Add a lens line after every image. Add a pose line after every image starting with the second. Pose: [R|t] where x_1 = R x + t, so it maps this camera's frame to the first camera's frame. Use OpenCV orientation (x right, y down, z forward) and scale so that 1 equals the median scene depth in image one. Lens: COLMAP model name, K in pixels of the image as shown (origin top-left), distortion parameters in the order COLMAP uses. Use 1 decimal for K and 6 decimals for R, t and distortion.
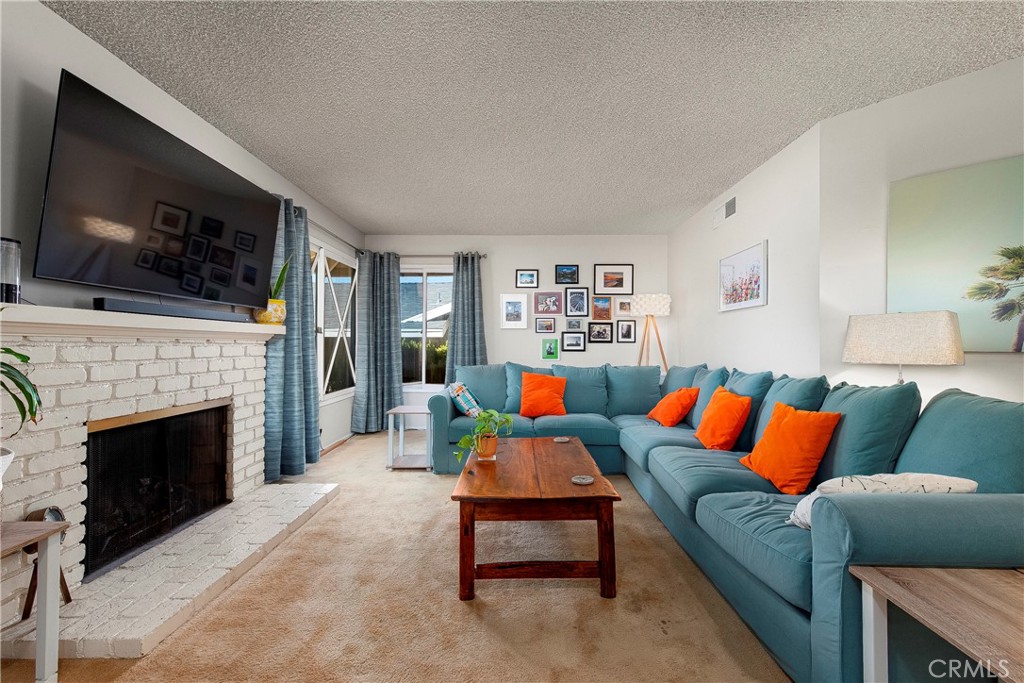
lens RADIAL K [[406.0, 0, 512.0], [0, 406.0, 341.5], [0, 0, 1]] dist [0.010186, 0.000219]
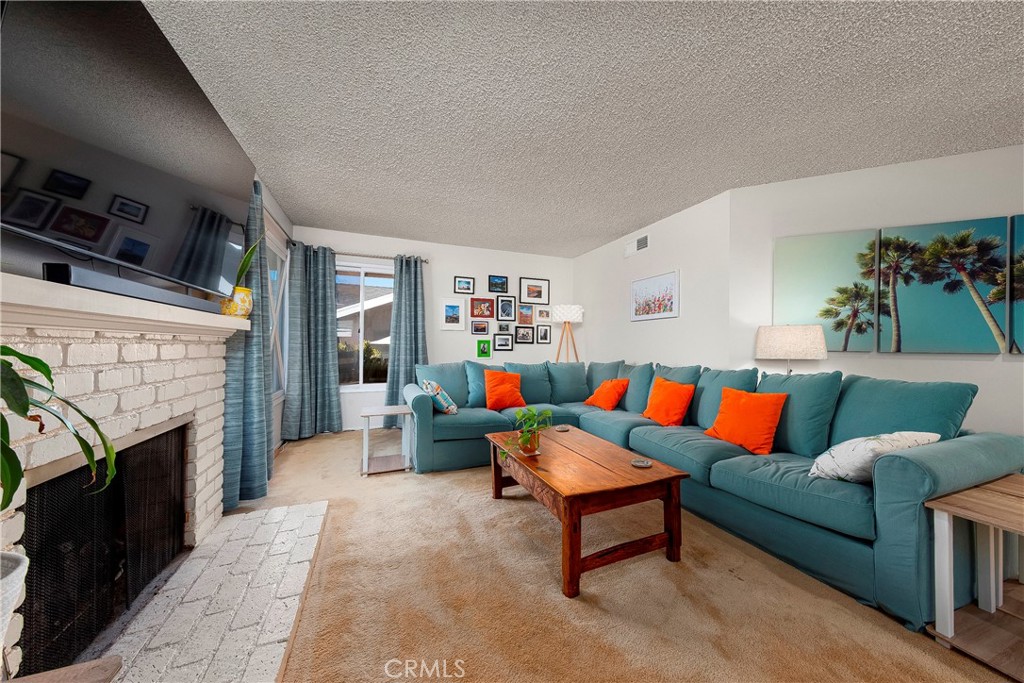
lens RADIAL K [[339.4, 0, 512.0], [0, 339.4, 341.5], [0, 0, 1]] dist [0.008075, -0.000138]
pose [[0.924308, 0.009349, 0.381532, -0.199799], [-0.008236, 0.999956, -0.004550, 0.001970], [-0.381557, 0.001063, 0.924345, 0.094121]]
